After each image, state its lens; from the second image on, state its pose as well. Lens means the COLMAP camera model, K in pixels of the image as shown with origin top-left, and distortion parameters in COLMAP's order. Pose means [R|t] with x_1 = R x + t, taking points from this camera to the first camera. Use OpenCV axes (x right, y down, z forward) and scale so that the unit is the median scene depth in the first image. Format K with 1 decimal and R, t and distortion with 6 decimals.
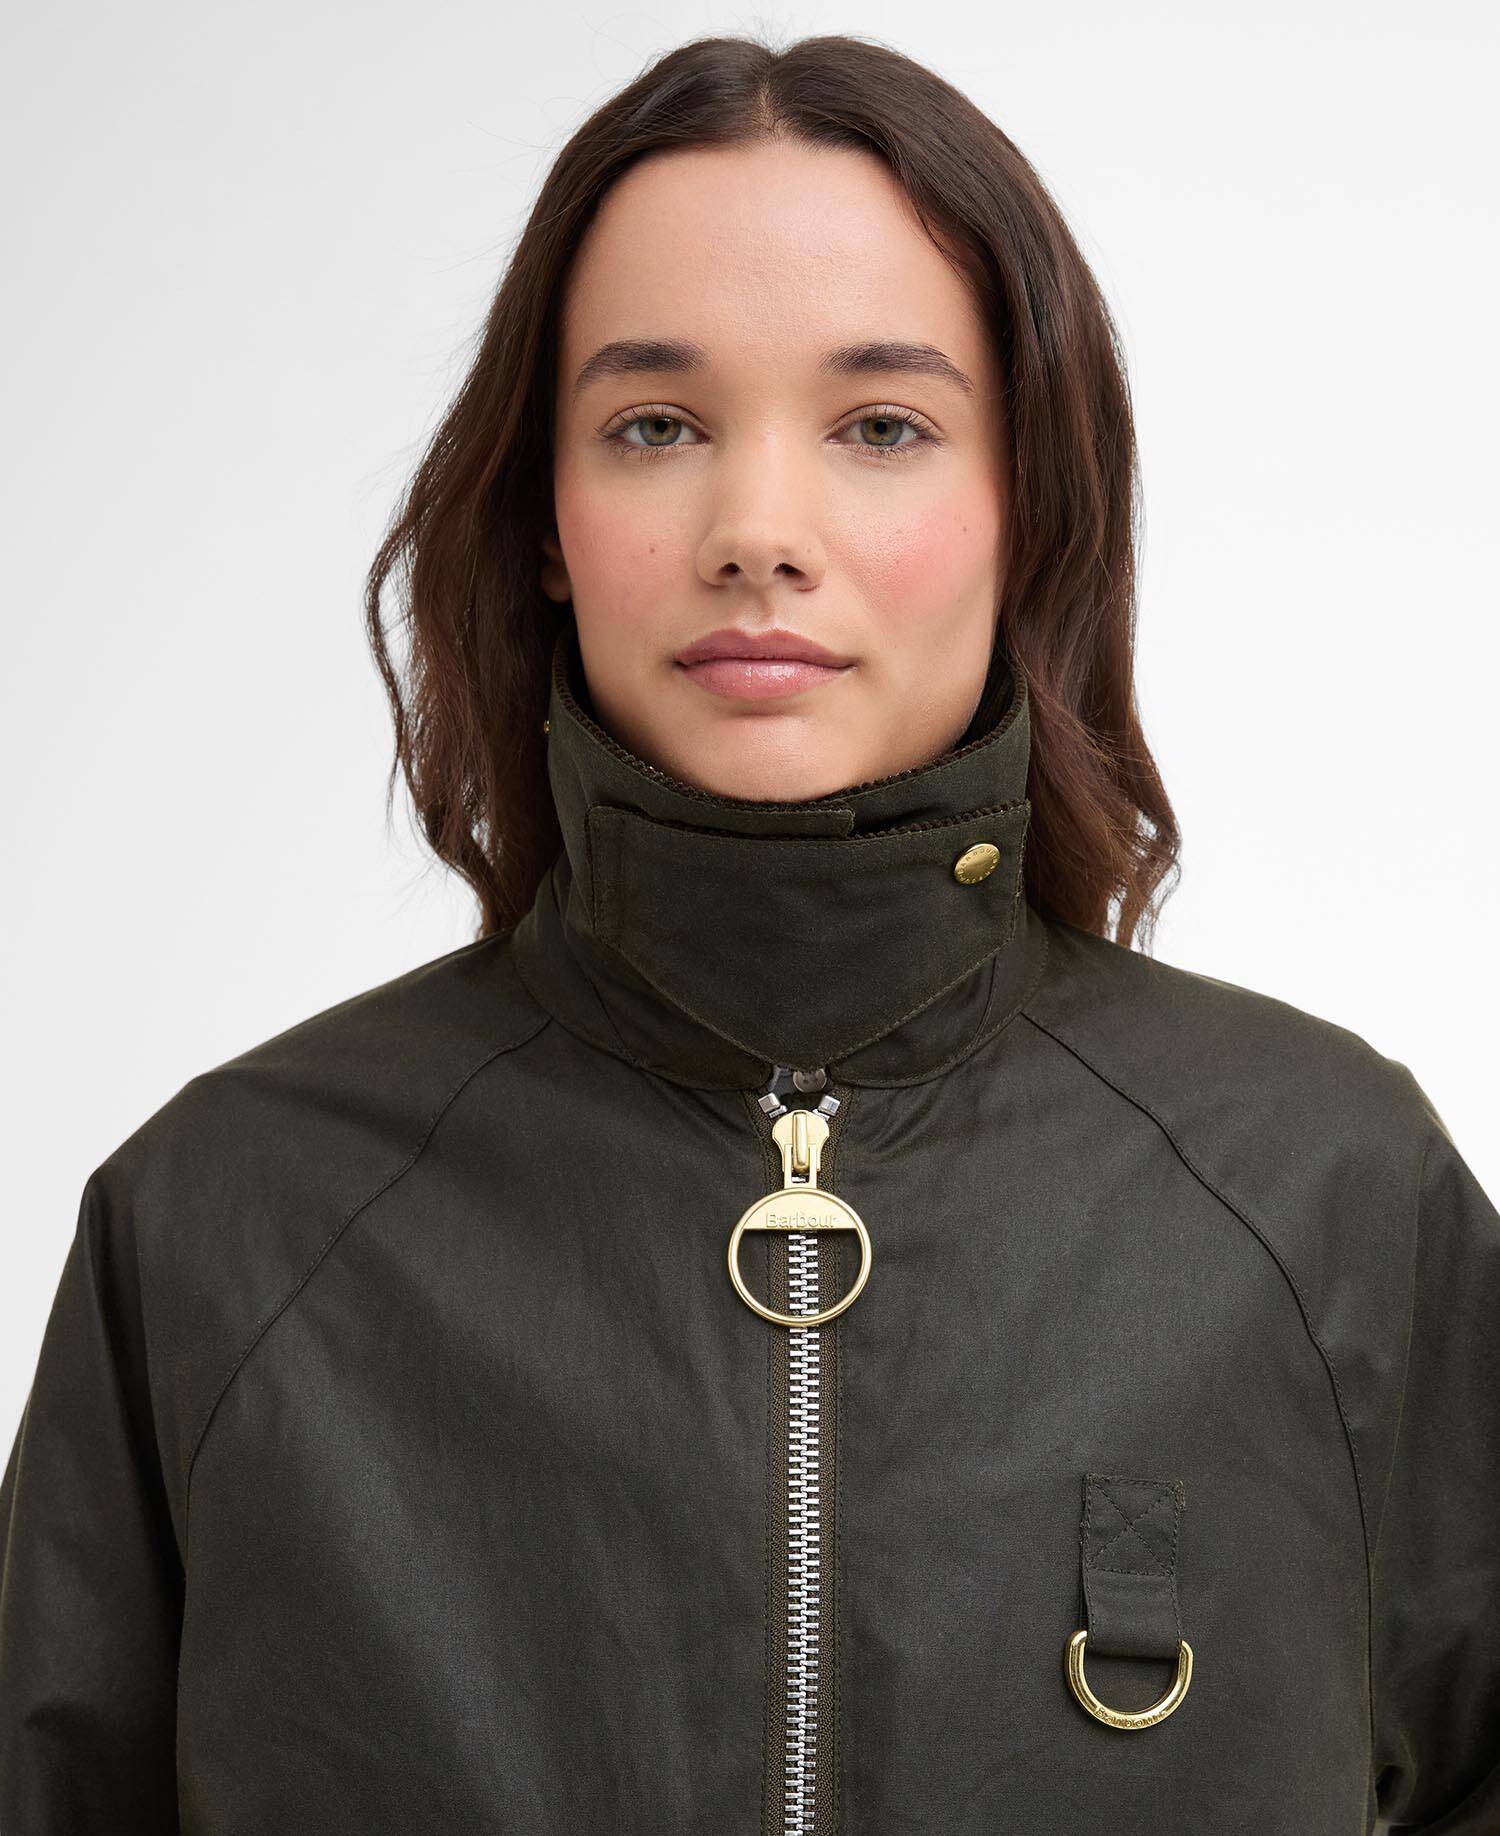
lens RADIAL K [[3516.4, 0, 750.0], [0, 3516.4, 918.0], [0, 0, 1]] dist [0.974380, -15.195394]
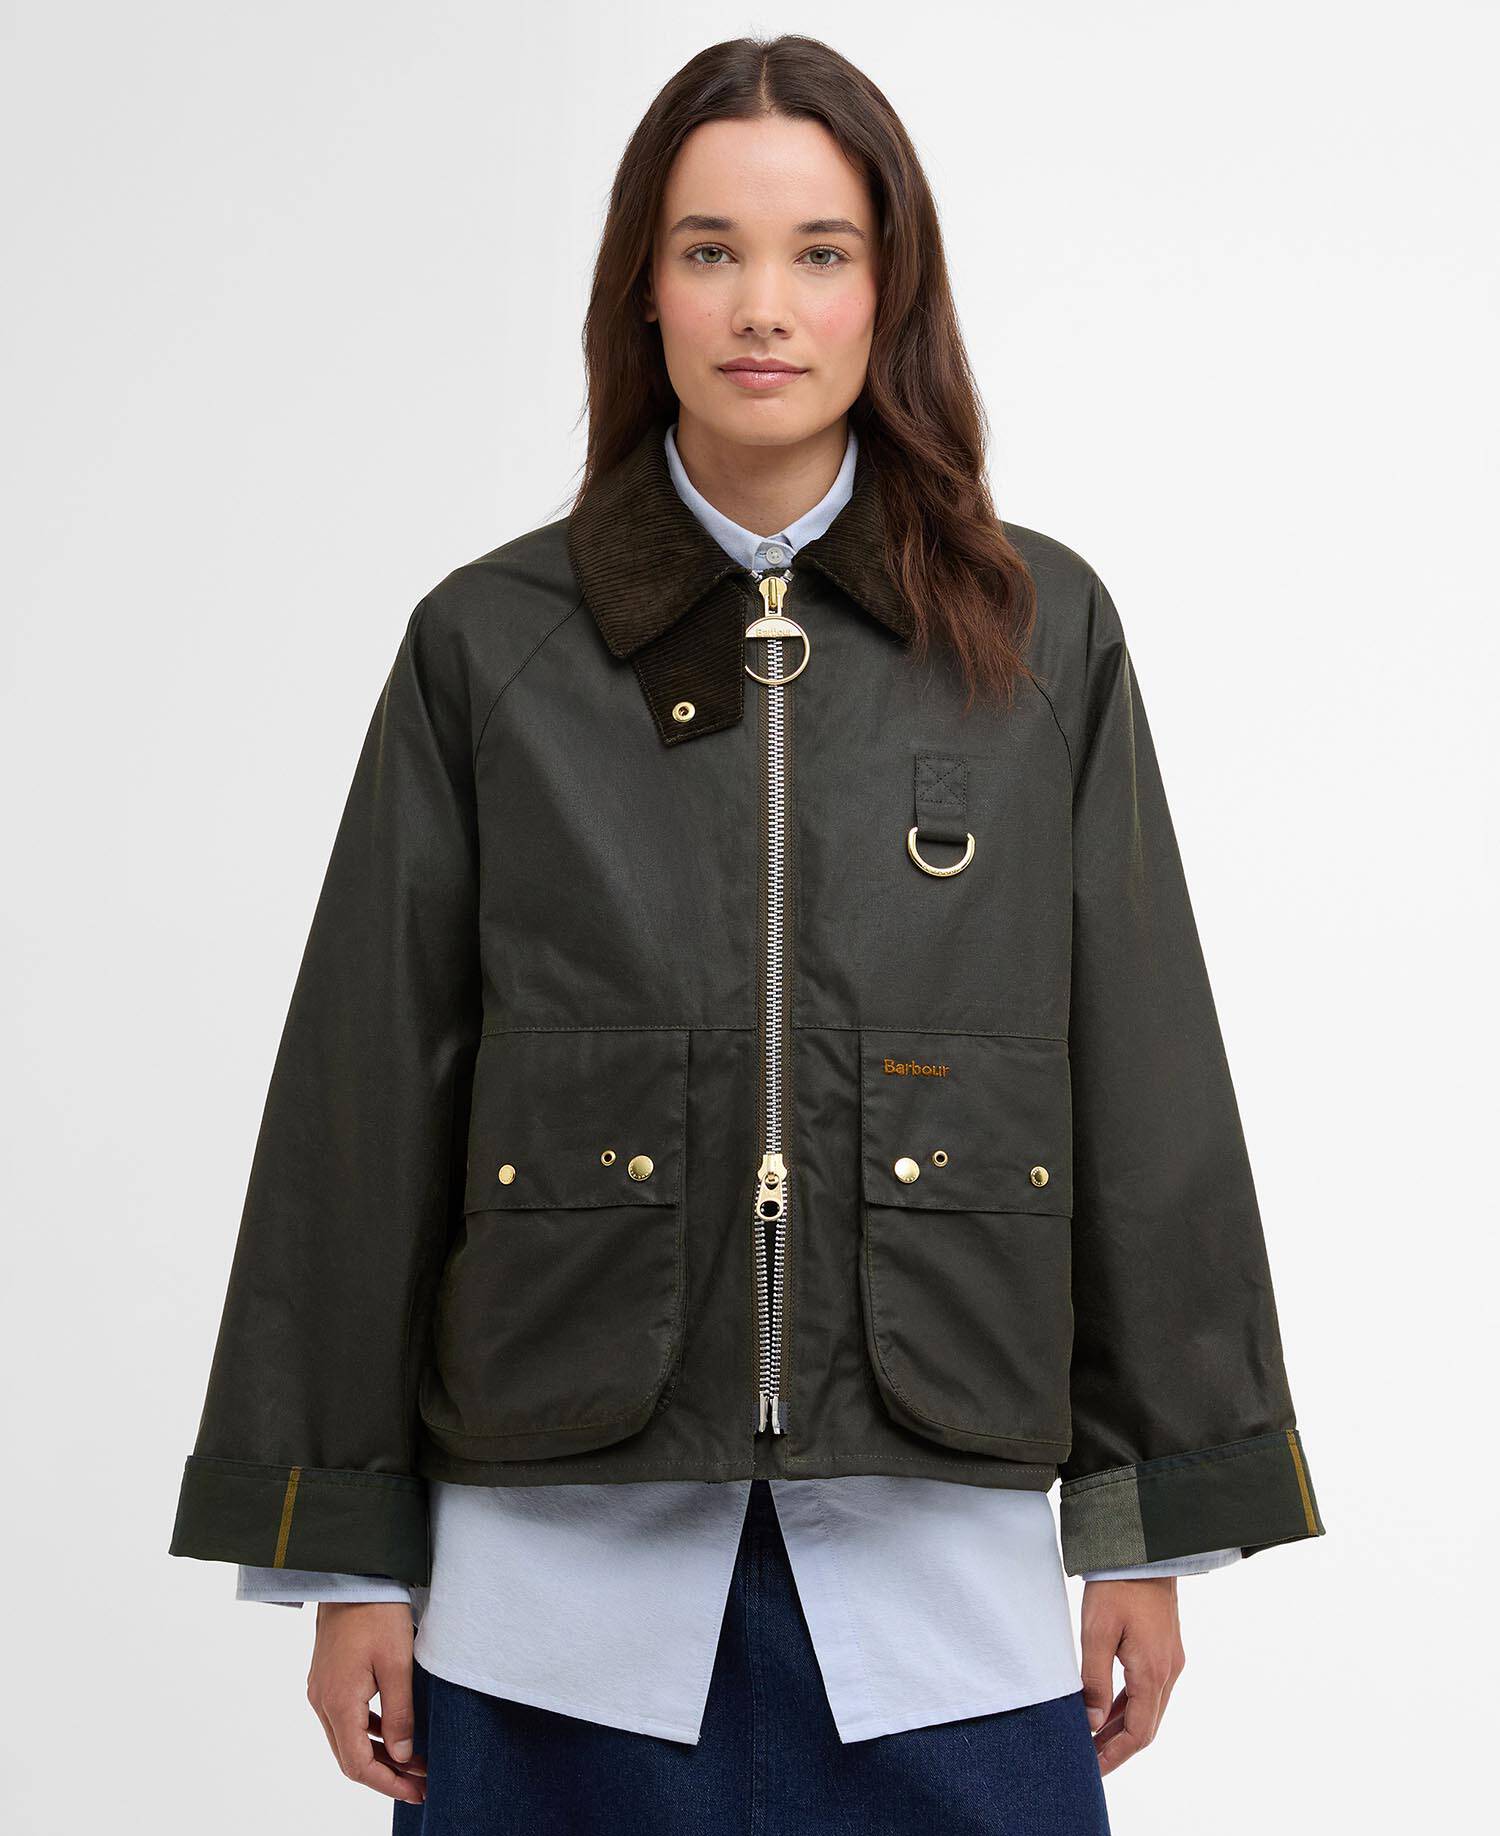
lens RADIAL K [[7217.5, 0, 750.0], [0, 7217.5, 918.0], [0, 0, 1]] dist [0.089037, -0.295300]
pose [[0.994020, -0.017655, 0.107761, -0.458561], [-0.005030, 0.978394, 0.206690, -0.623618], [-0.109082, -0.205996, 0.972454, -3.123083]]
